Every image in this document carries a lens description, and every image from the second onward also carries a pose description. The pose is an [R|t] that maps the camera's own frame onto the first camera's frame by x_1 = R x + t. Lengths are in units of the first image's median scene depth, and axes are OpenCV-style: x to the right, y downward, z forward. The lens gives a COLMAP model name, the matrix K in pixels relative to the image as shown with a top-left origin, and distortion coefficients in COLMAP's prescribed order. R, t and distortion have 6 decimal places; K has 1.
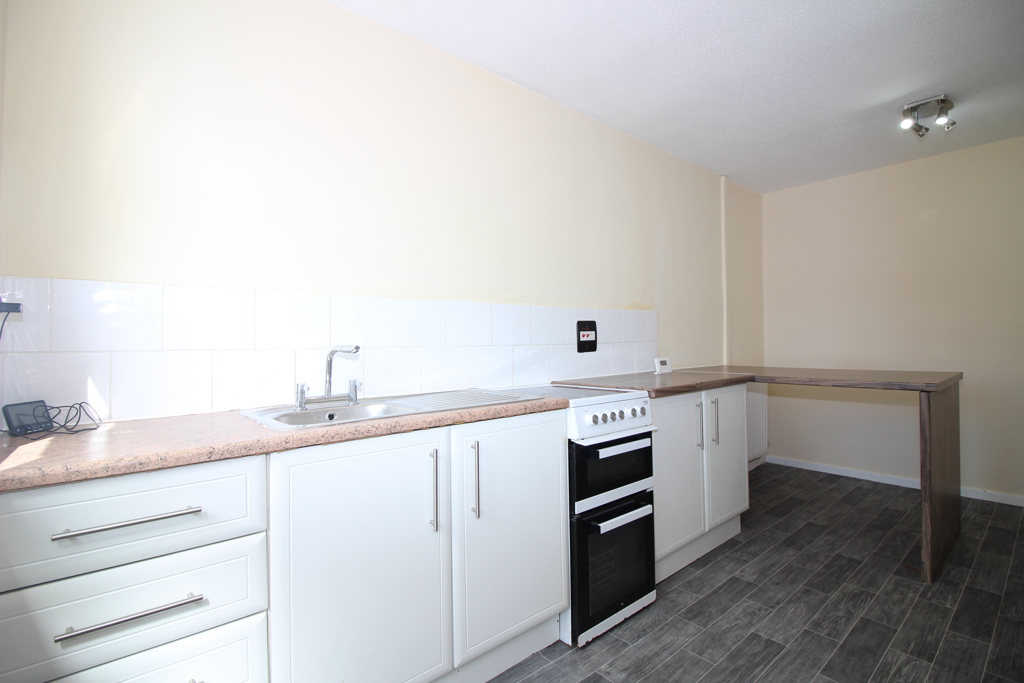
lens RADIAL K [[468.1, 0, 508.8], [0, 468.1, 334.8], [0, 0, 1]] dist [-0.025421, -0.001722]
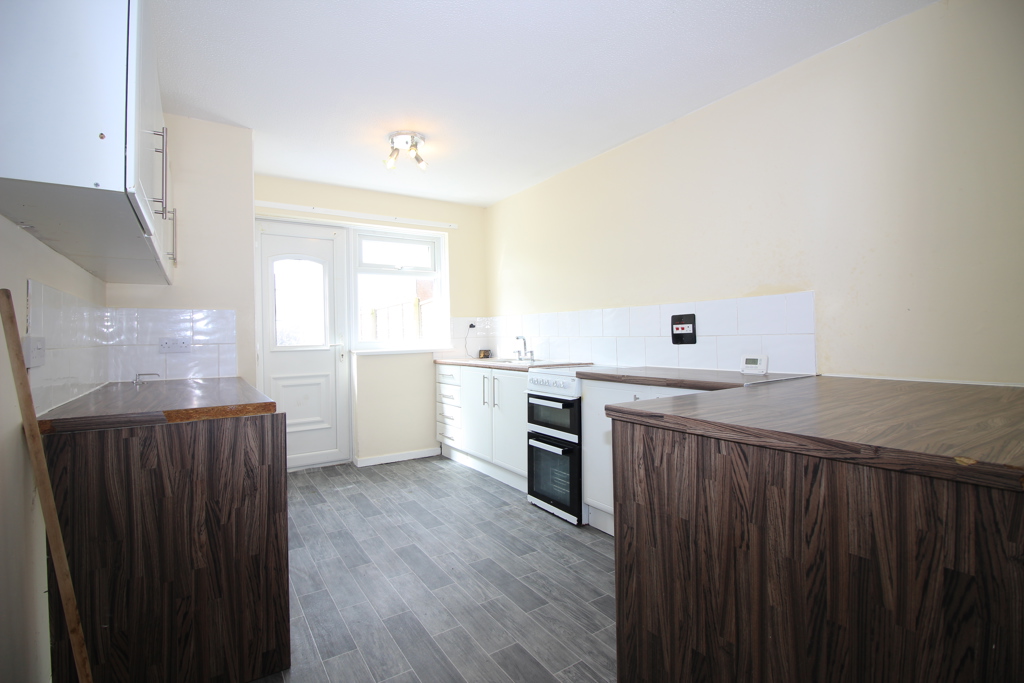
lens RADIAL K [[468.1, 0, 509.7], [0, 468.1, 337.8], [0, 0, 1]] dist [-0.025421, -0.001722]
pose [[-0.102446, 0.019946, -0.994539, 1.351185], [0.029556, 0.999419, 0.016999, -0.007514], [0.994299, -0.027653, -0.102976, 0.765435]]
